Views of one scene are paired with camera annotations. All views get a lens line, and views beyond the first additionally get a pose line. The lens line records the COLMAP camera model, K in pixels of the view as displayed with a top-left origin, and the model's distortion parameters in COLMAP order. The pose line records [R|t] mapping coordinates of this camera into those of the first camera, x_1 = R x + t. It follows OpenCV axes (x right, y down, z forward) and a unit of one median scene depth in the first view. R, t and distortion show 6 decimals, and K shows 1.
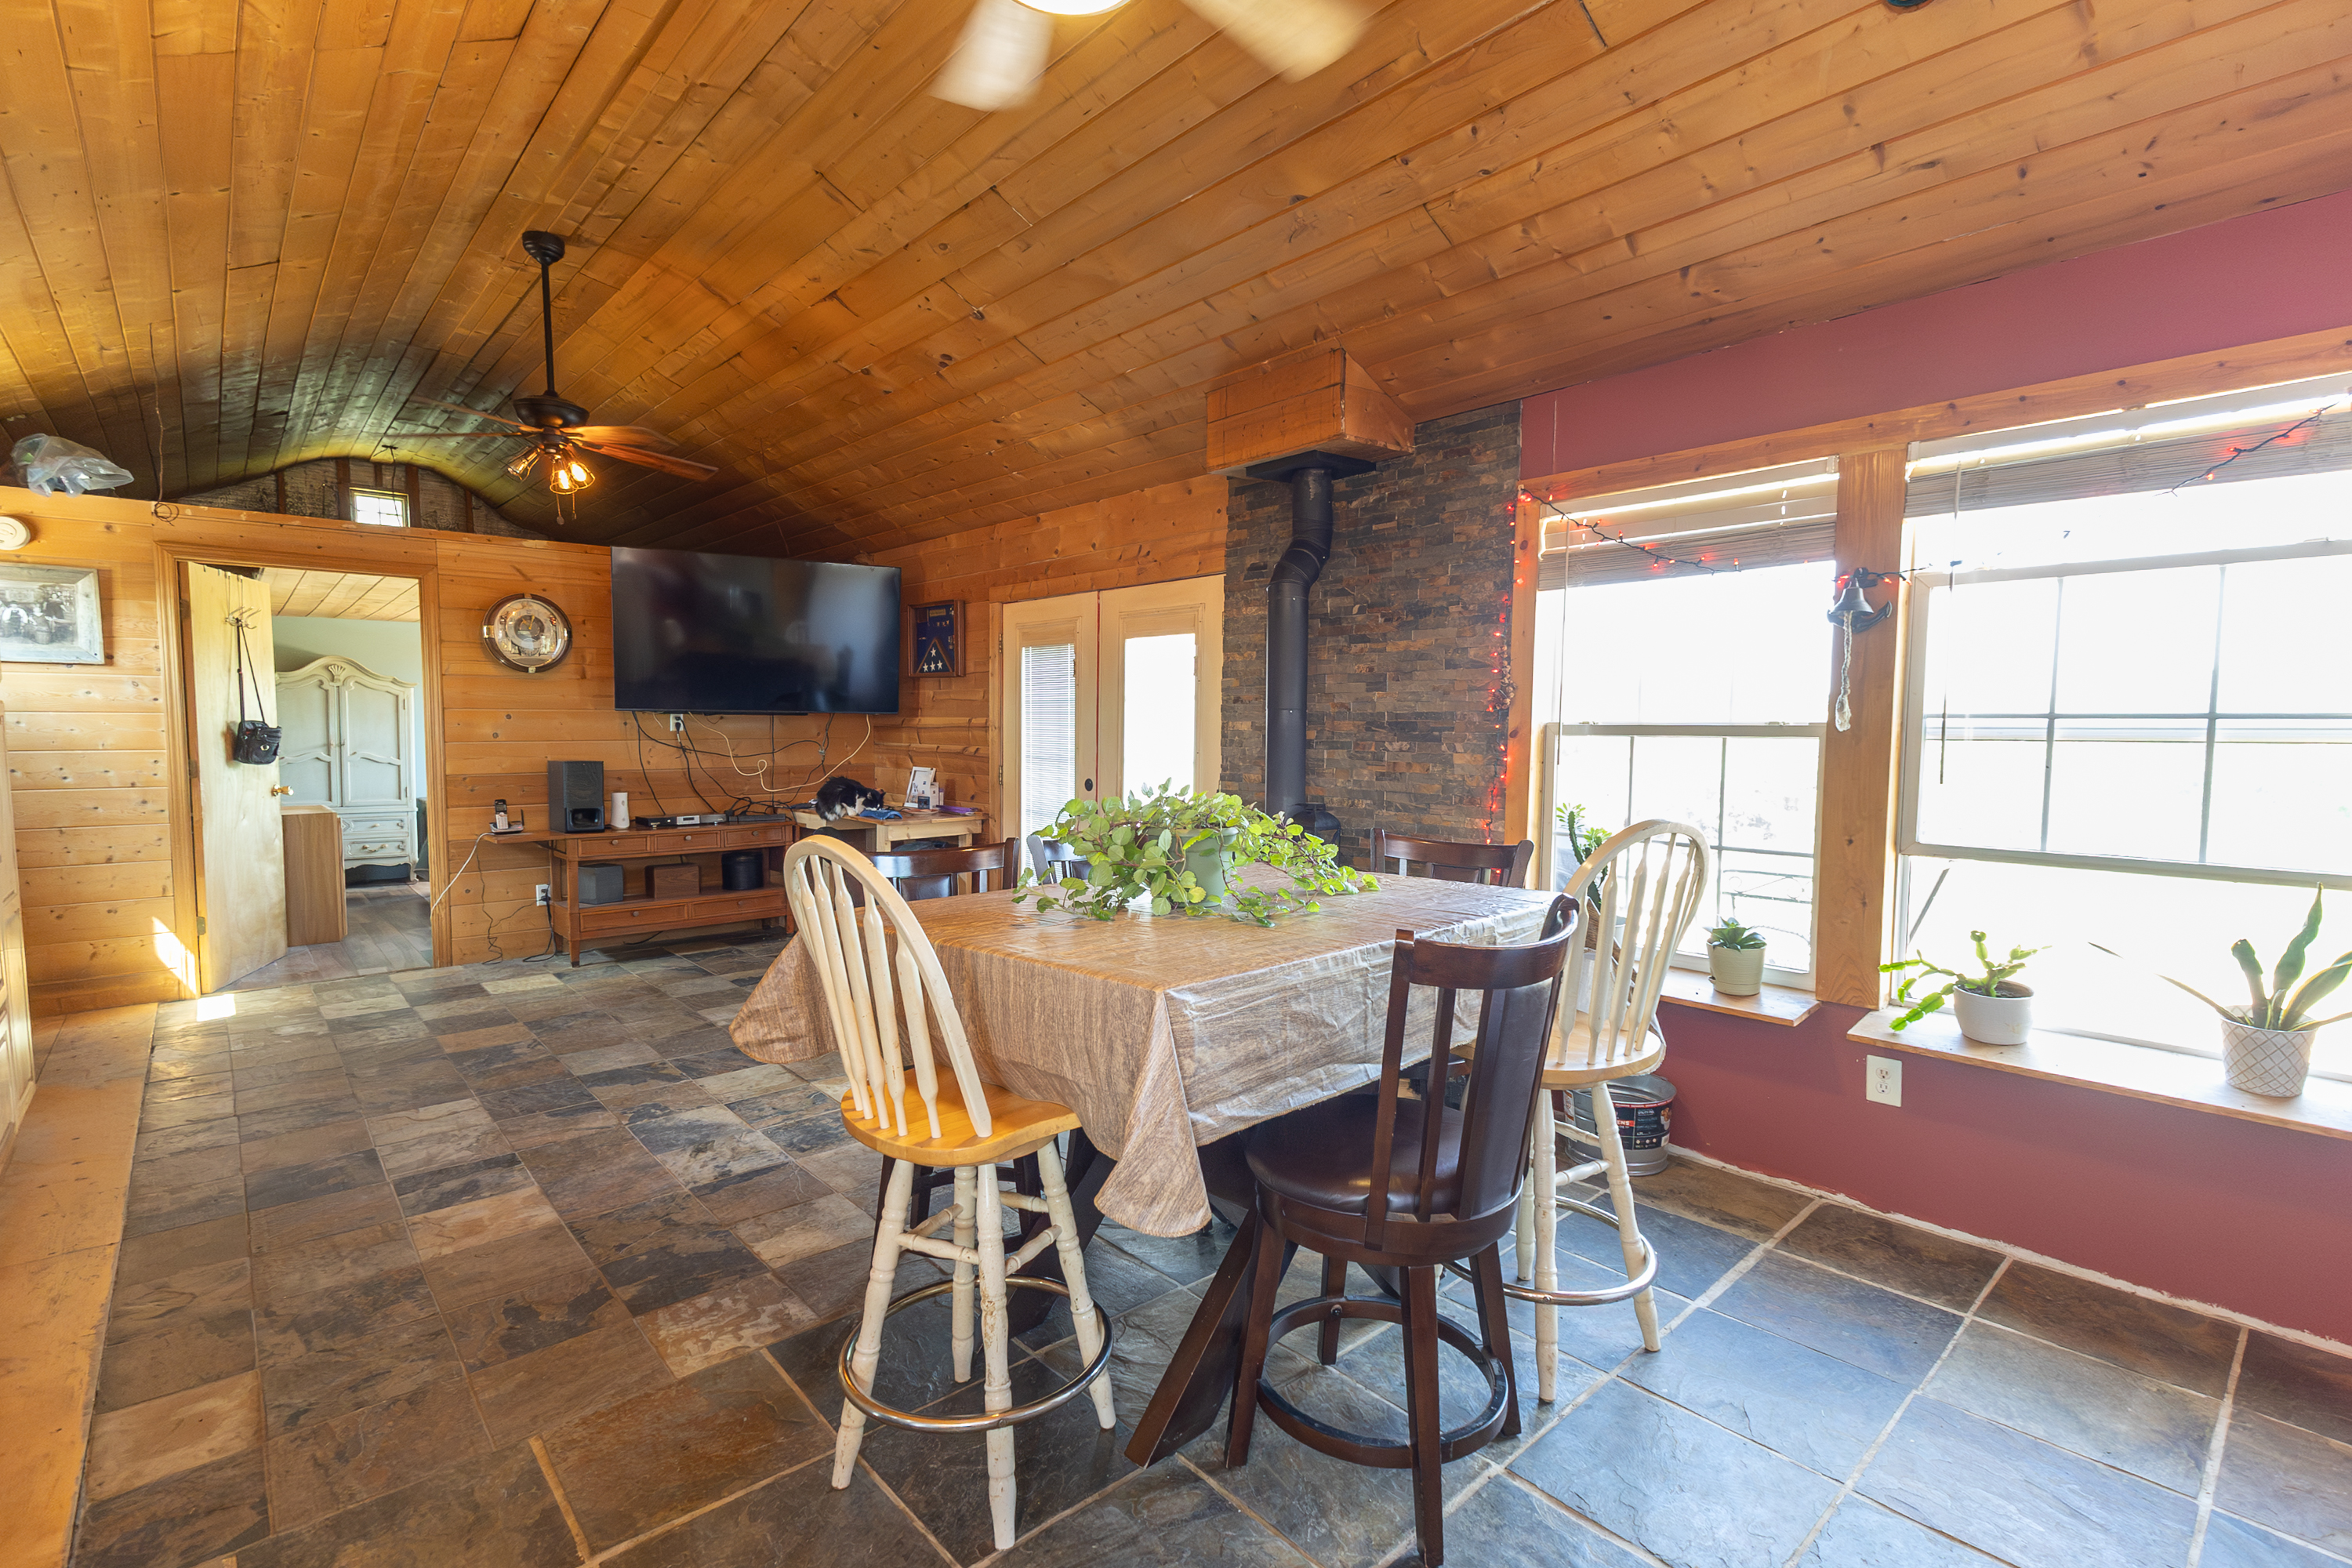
lens RADIAL K [[1072.9, 0, 1174.8], [0, 1072.9, 781.2], [0, 0, 1]] dist [0.021331, -0.001706]
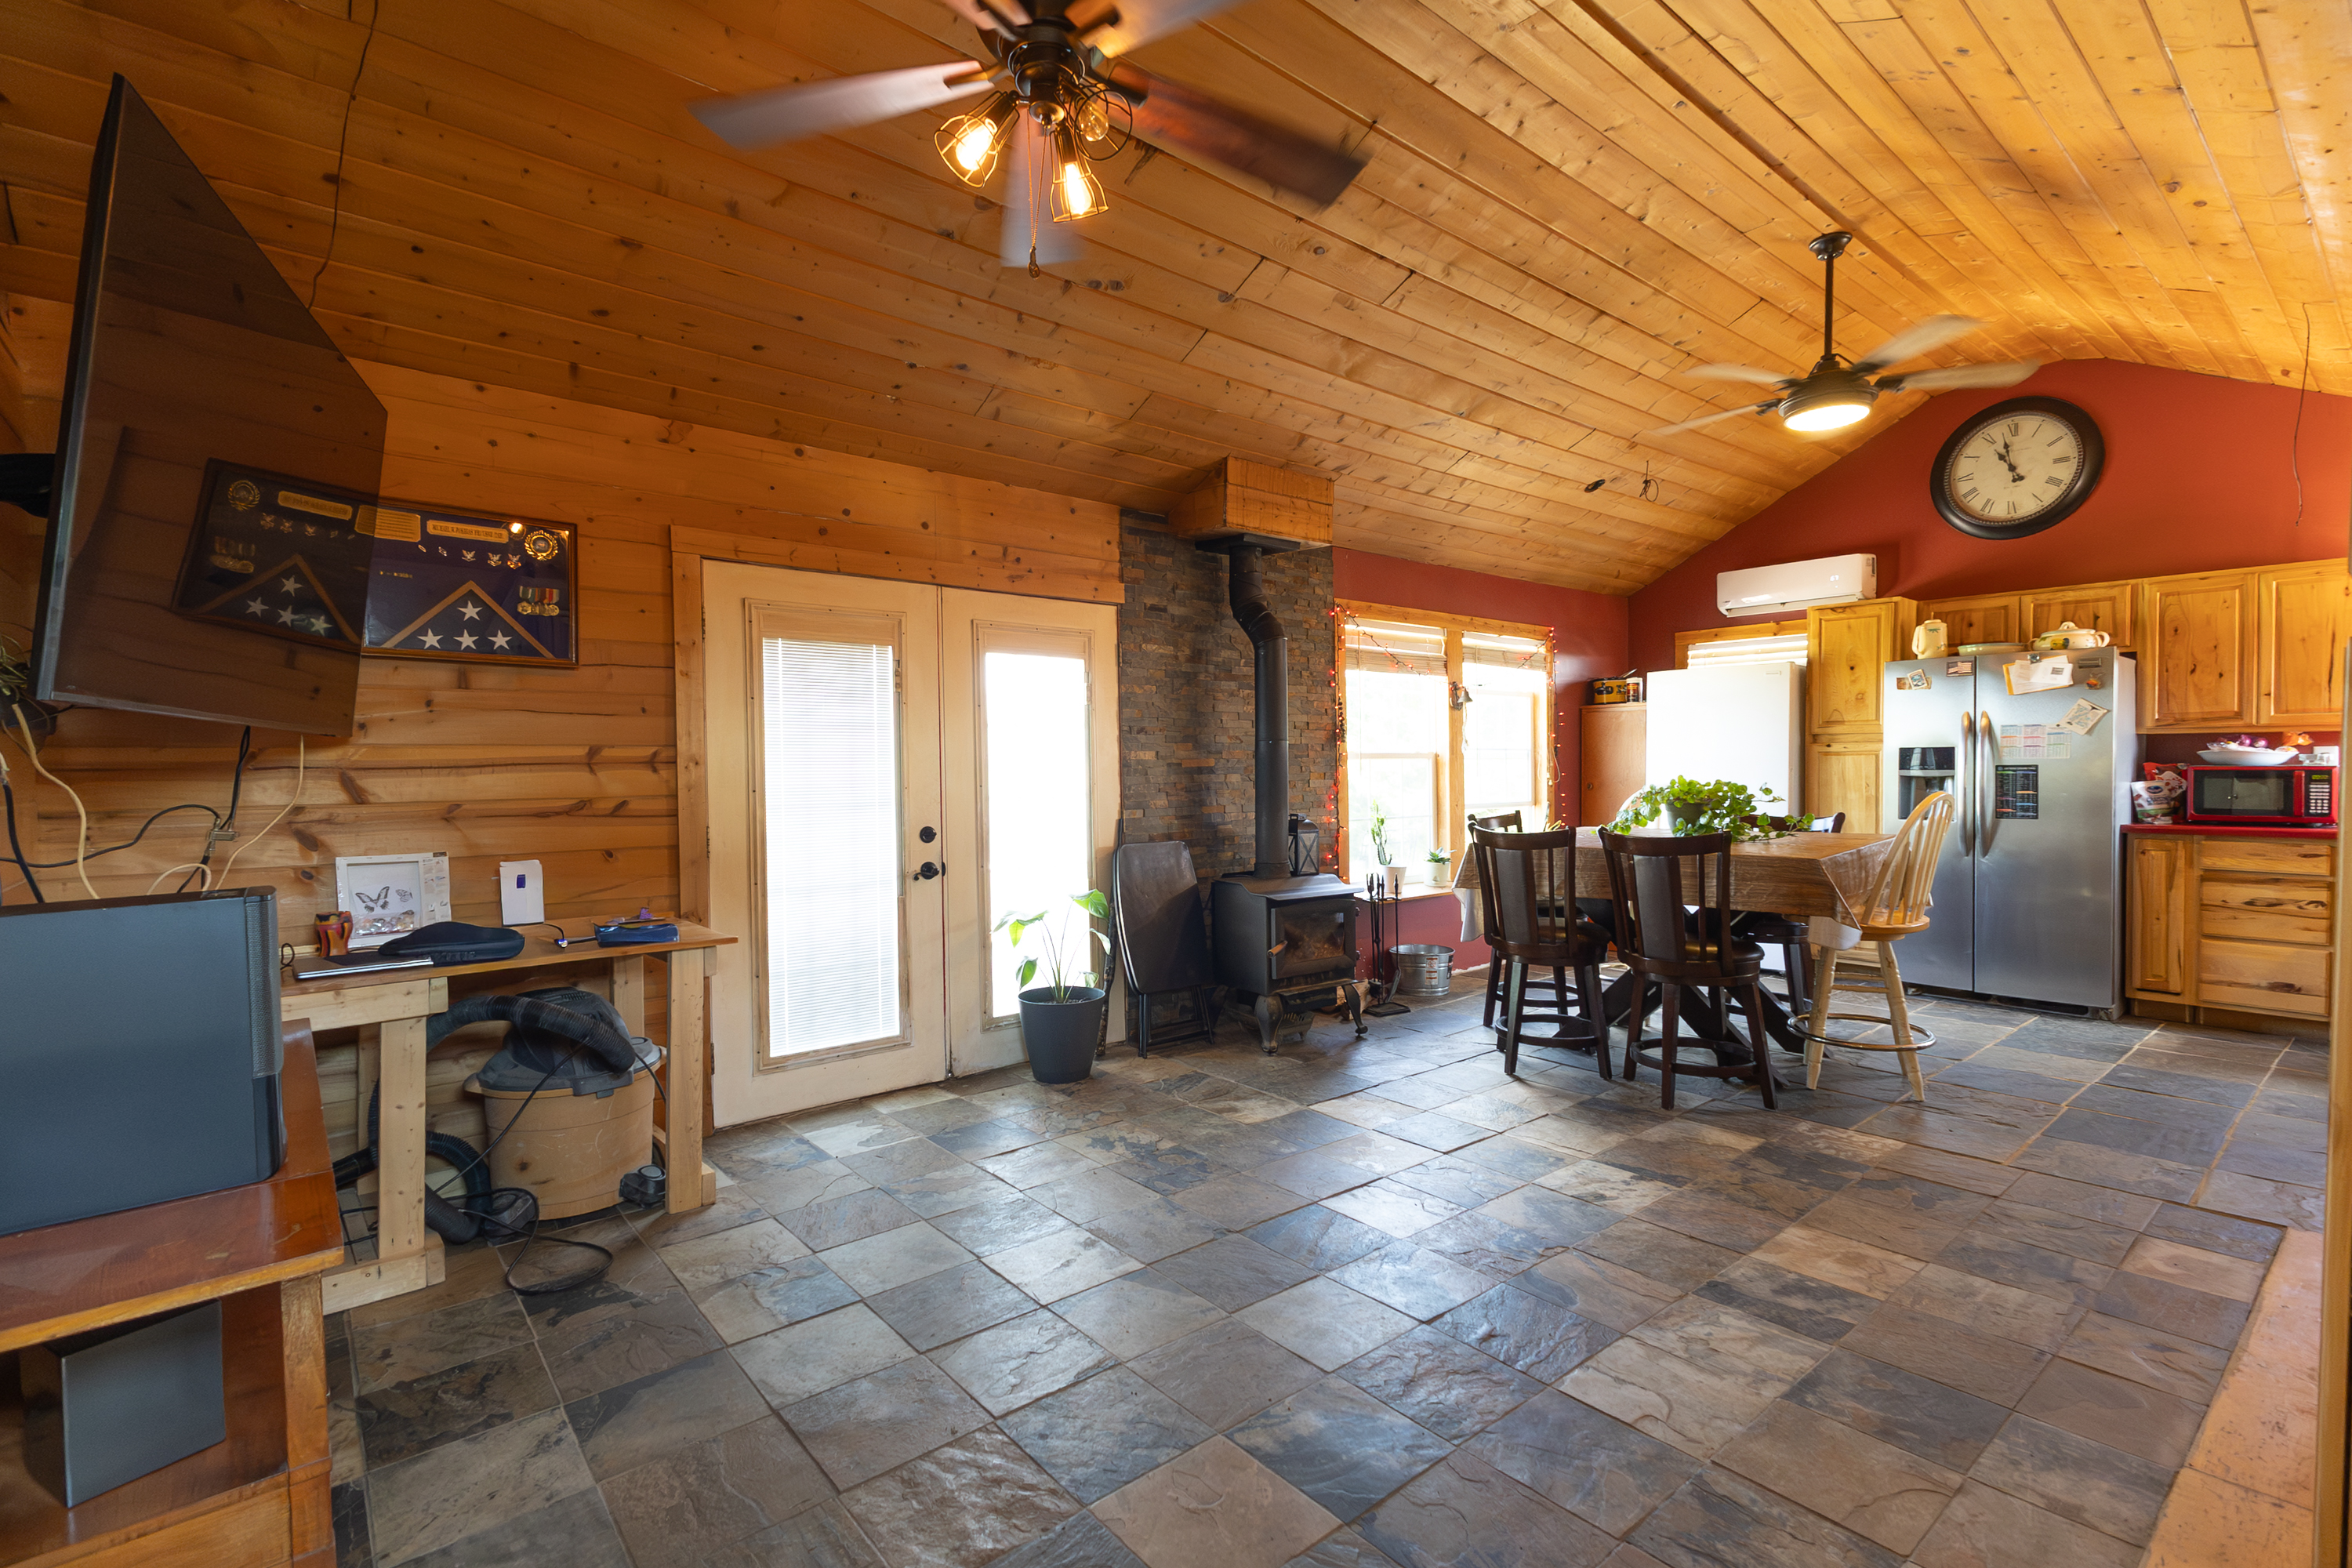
lens RADIAL K [[1072.9, 0, 1173.4], [0, 1072.9, 785.2], [0, 0, 1]] dist [0.021331, -0.001706]
pose [[0.033909, -0.024017, 0.999136, -1.329292], [0.064262, 0.997695, 0.021801, -0.058629], [-0.997357, 0.063467, 0.035375, 1.262640]]
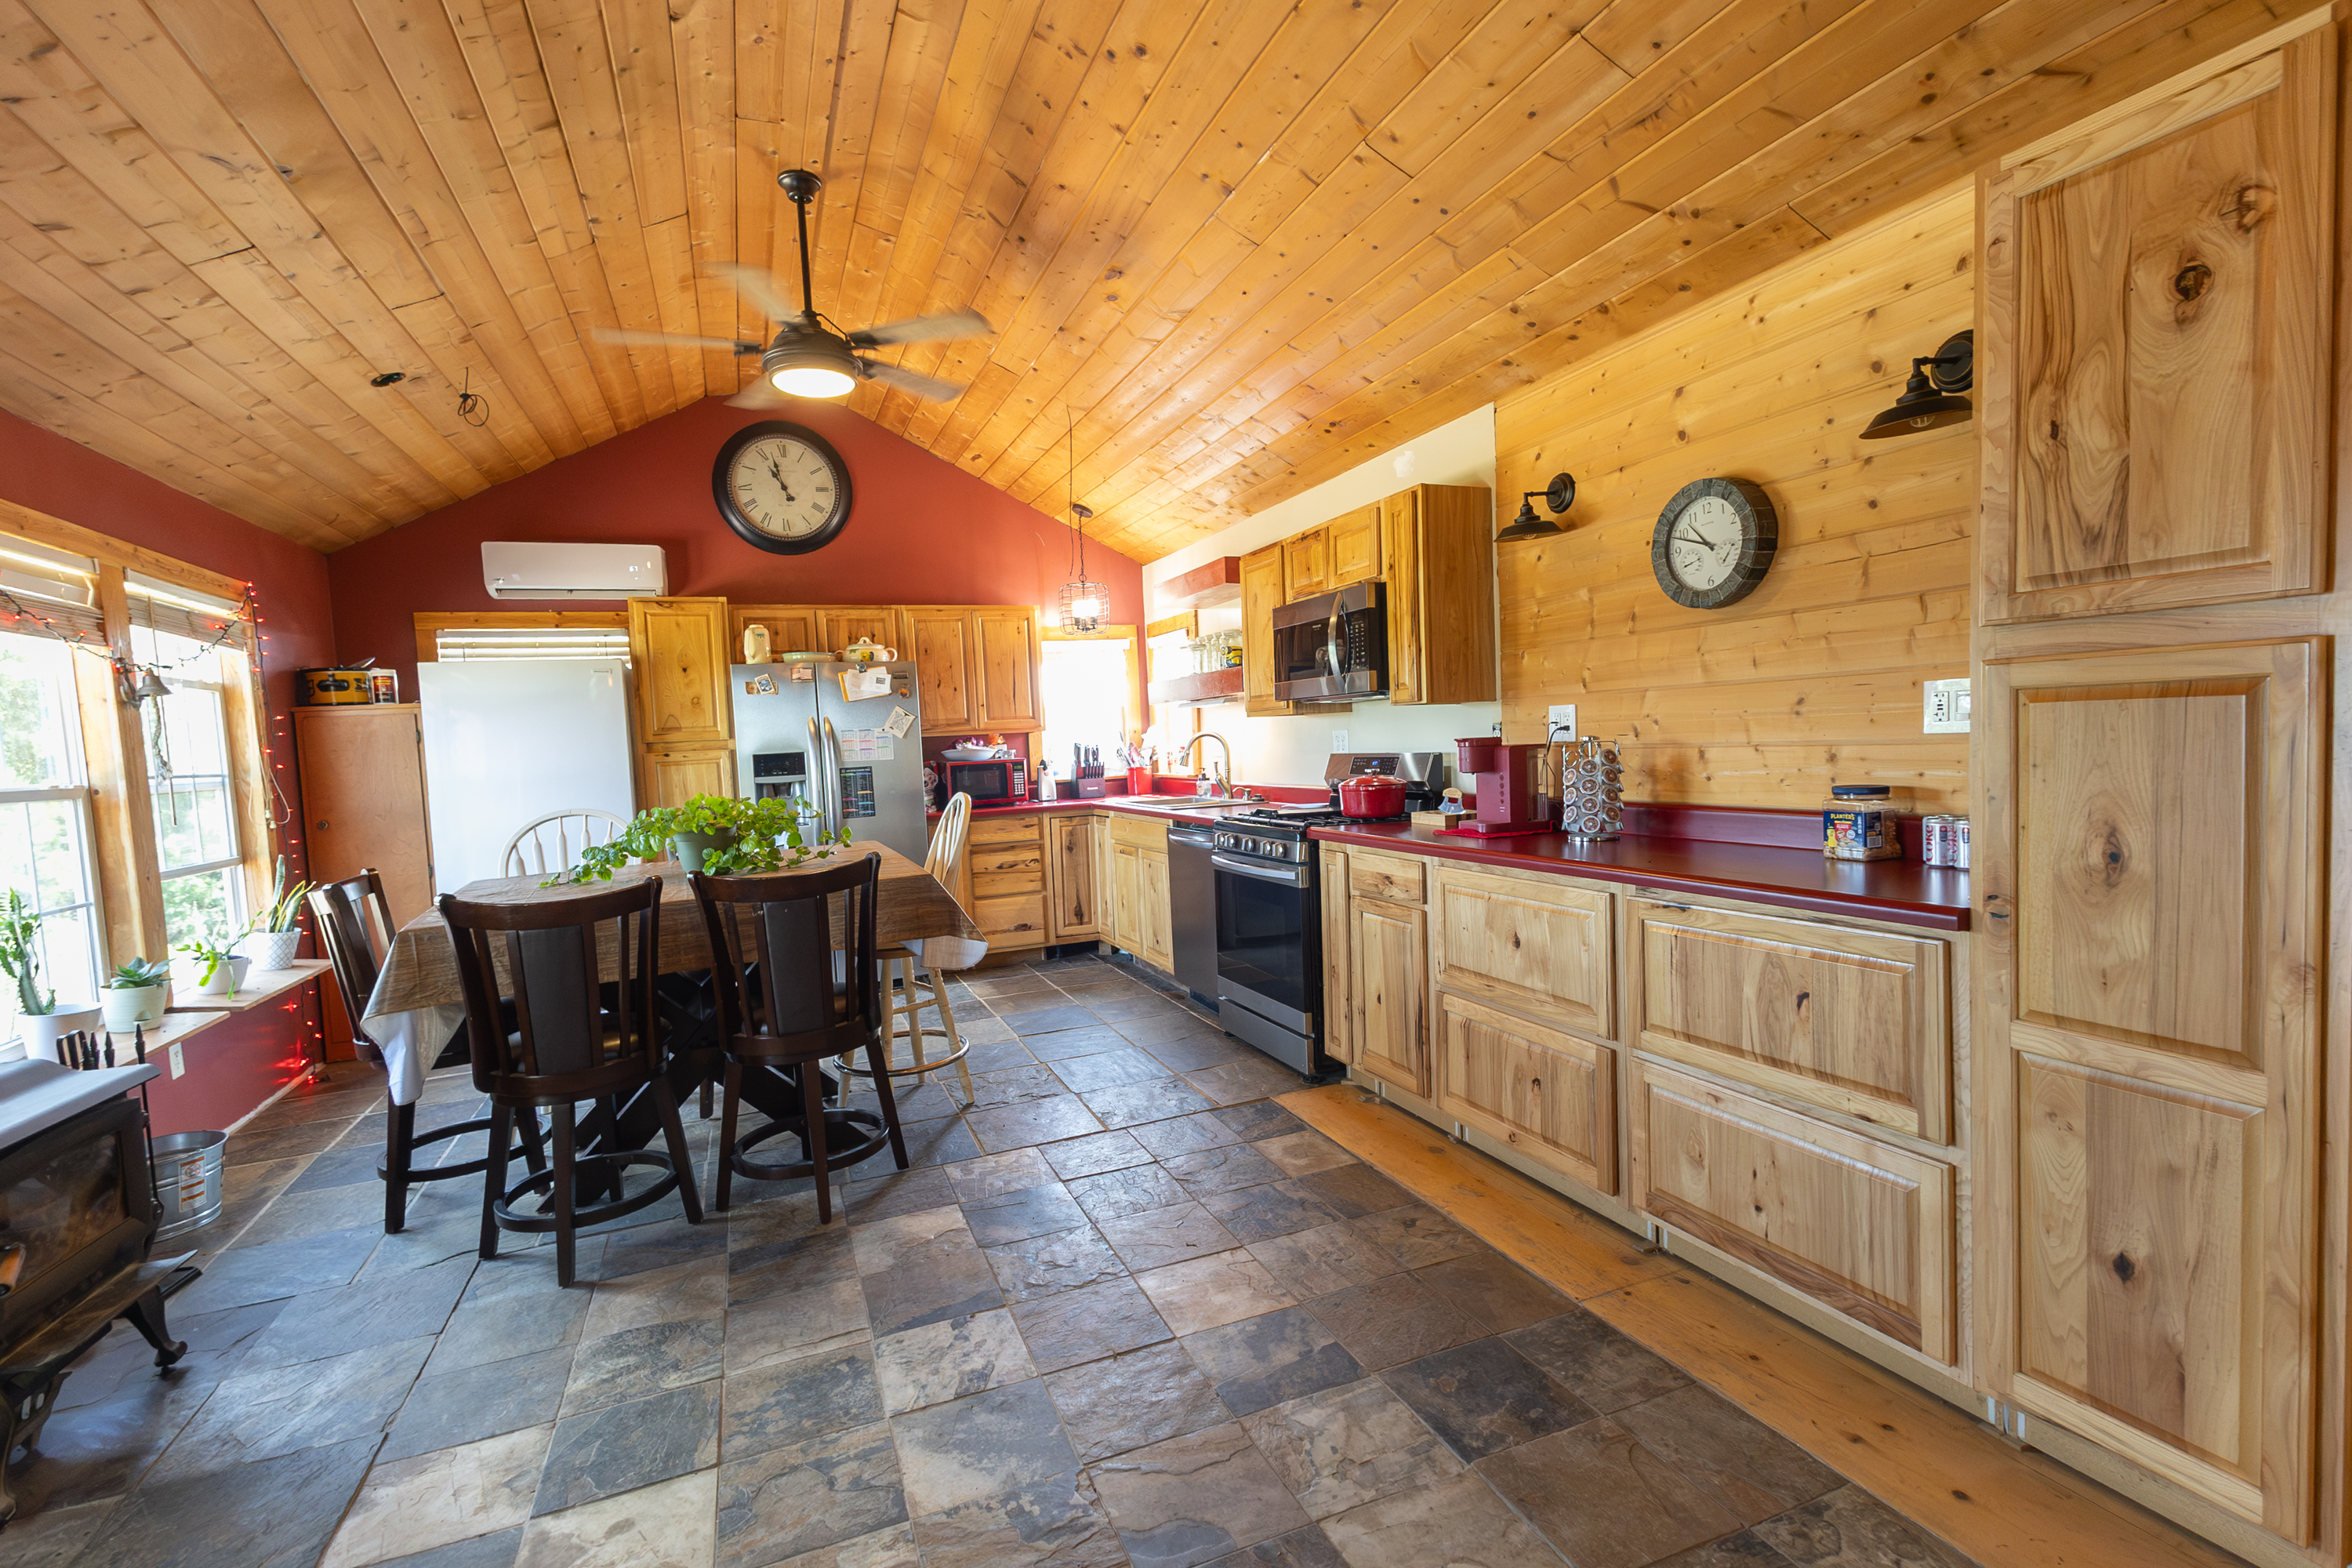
lens RADIAL K [[1072.9, 0, 1179.8], [0, 1072.9, 787.3], [0, 0, 1]] dist [0.021331, -0.001706]
pose [[-0.939907, 0.026716, 0.340385, -0.767051], [0.065733, 0.992443, 0.103614, -0.083363], [-0.335044, 0.119762, -0.934560, 1.485513]]
